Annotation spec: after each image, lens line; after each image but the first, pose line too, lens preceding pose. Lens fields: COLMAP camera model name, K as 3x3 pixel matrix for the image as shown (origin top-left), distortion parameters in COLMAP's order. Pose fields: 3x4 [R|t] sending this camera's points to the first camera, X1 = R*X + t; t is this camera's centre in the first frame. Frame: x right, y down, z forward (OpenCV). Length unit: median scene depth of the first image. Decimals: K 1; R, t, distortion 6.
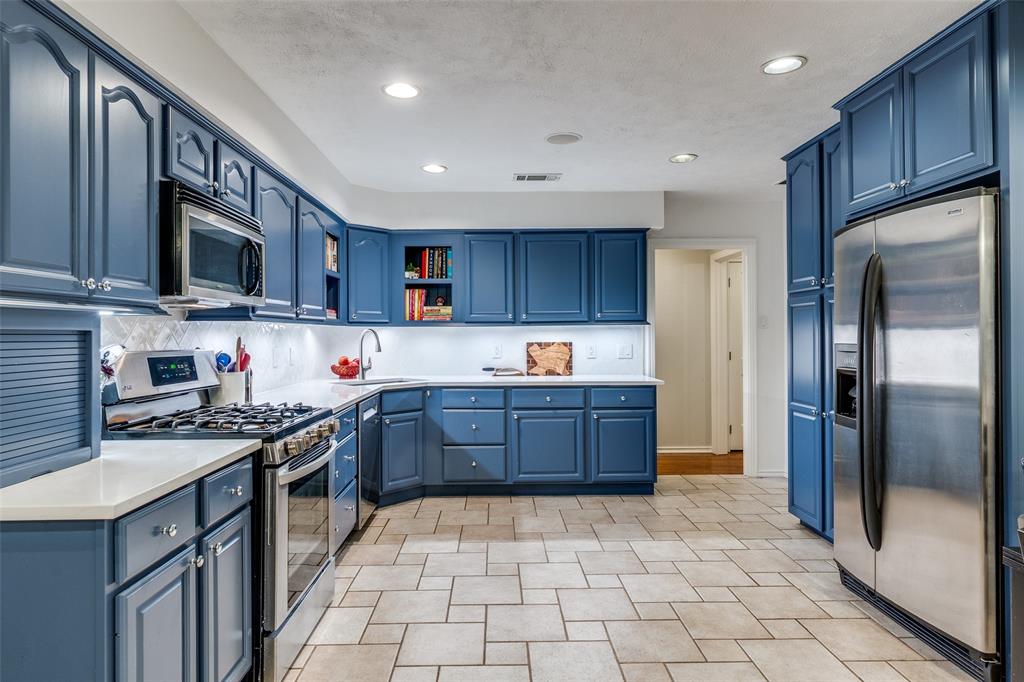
lens RADIAL K [[597.3, 0, 509.9], [0, 597.3, 337.9], [0, 0, 1]] dist [-0.006696, -0.000063]
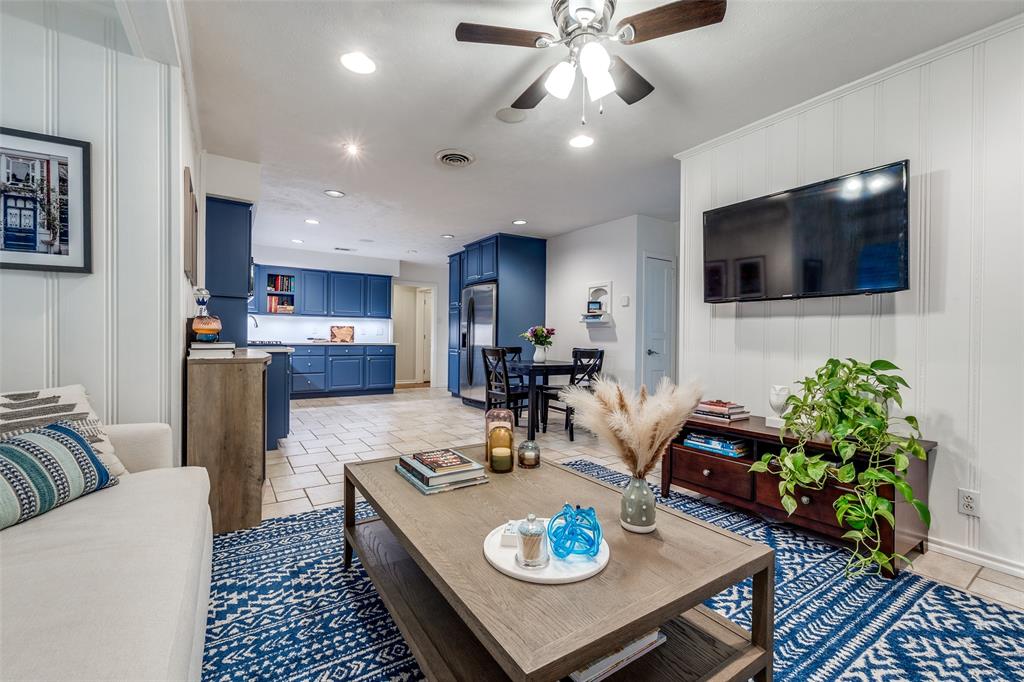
lens RADIAL K [[436.4, 0, 509.4], [0, 436.4, 342.3], [0, 0, 1]] dist [-0.008732, -0.000261]
pose [[0.845627, 0.011020, 0.533660, -0.264548], [-0.015011, 0.999882, 0.003138, 0.053159], [-0.533562, -0.010665, 0.845693, -0.615975]]
